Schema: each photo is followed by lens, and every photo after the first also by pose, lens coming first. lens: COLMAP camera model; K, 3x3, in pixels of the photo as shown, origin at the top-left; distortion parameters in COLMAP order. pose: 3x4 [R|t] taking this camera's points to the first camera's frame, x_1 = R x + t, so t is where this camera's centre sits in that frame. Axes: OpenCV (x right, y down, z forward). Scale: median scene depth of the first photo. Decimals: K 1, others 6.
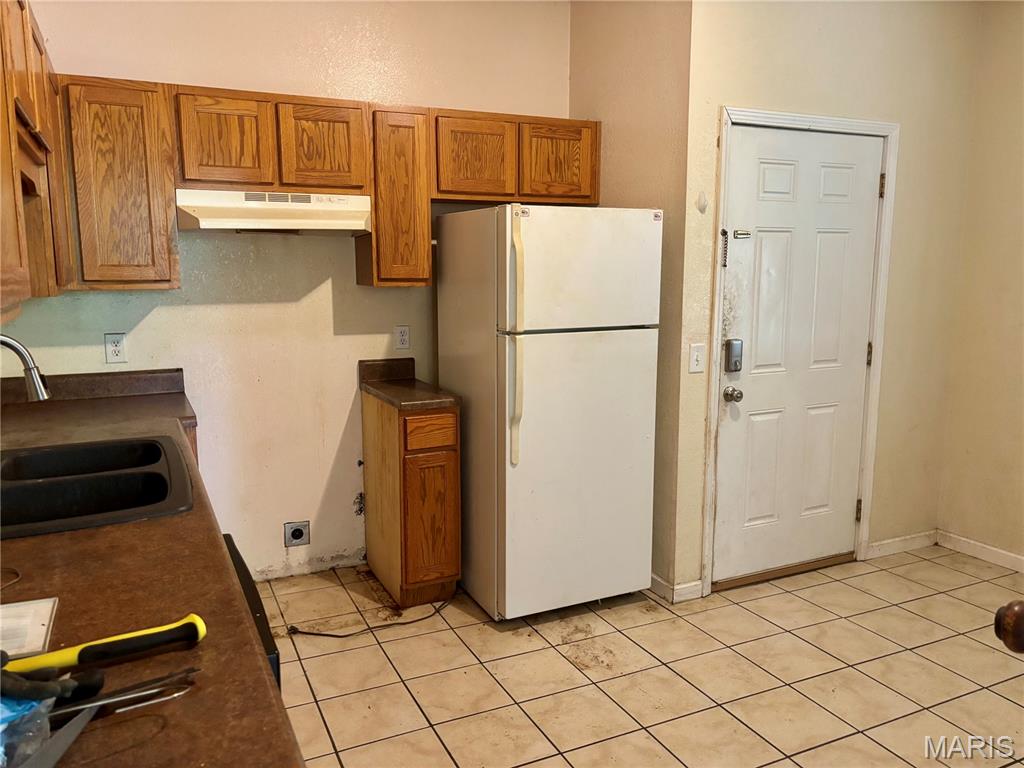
lens RADIAL K [[771.5, 0, 512.7], [0, 771.5, 380.6], [0, 0, 1]] dist [0.028385, -0.007608]
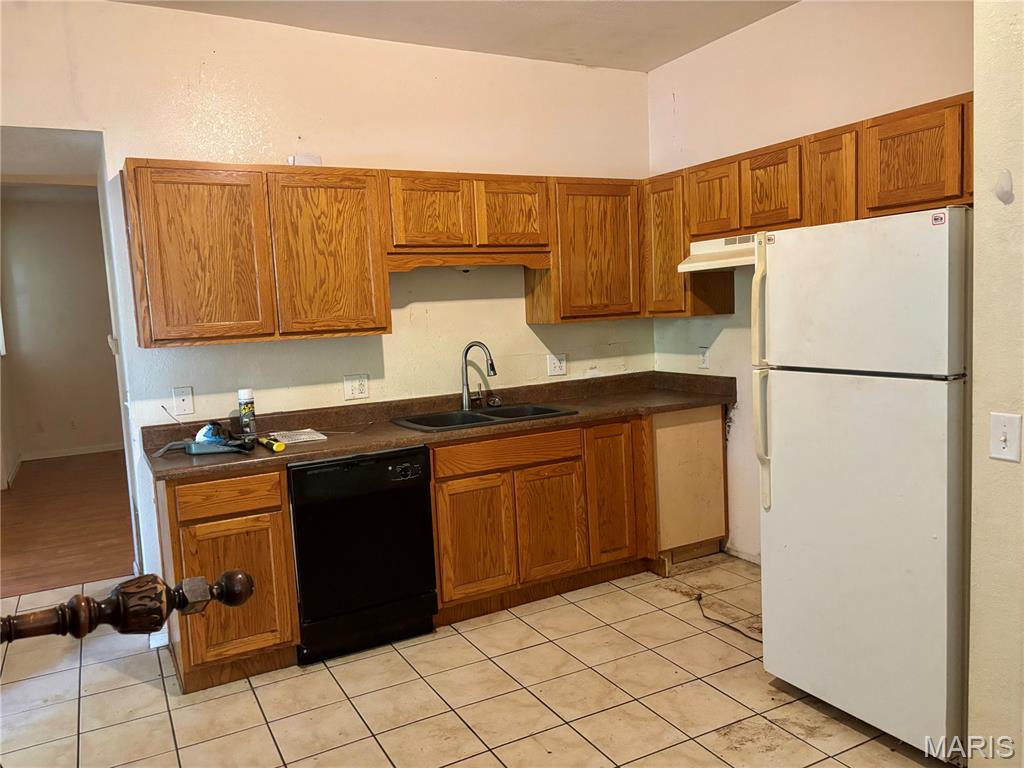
lens RADIAL K [[771.5, 0, 515.4], [0, 771.5, 384.8], [0, 0, 1]] dist [0.028385, -0.007608]
pose [[0.064544, 0.101917, -0.992697, 0.866790], [-0.103015, 0.990137, 0.094956, -0.093118], [0.992584, 0.096134, 0.074406, 0.588624]]
